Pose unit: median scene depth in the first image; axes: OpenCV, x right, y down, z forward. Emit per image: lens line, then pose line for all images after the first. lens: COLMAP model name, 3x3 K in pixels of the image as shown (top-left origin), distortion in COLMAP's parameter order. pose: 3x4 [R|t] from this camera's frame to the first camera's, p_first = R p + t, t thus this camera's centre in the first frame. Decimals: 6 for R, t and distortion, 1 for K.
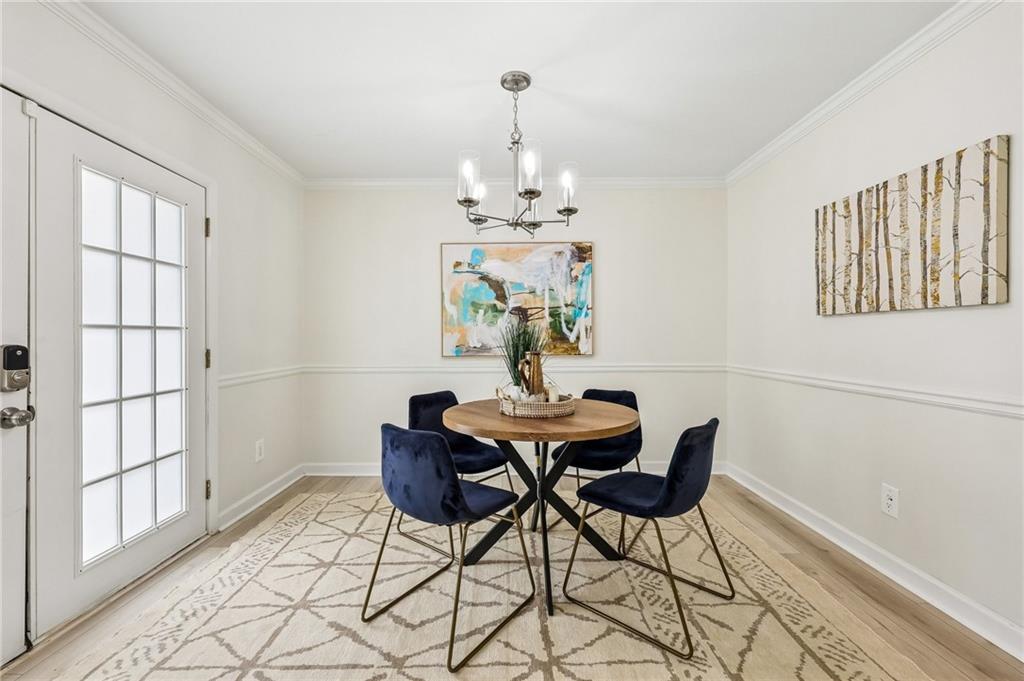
lens RADIAL K [[419.2, 0, 509.5], [0, 419.2, 338.6], [0, 0, 1]] dist [-0.000027, 0.000370]
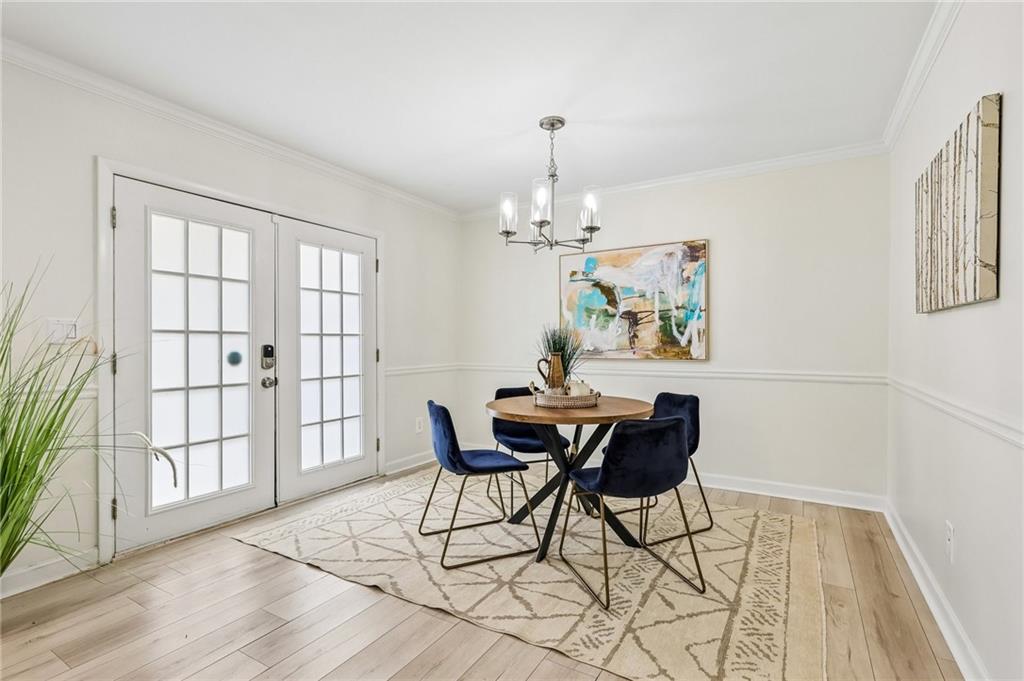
lens RADIAL K [[473.6, 0, 529.1], [0, 473.6, 347.1], [0, 0, 1]] dist [-0.003133, -0.000408]
pose [[0.867371, 0.006058, -0.497626, 0.465024], [-0.001620, 0.999955, 0.009349, 0.001802], [0.497660, -0.007303, 0.867341, -0.141229]]
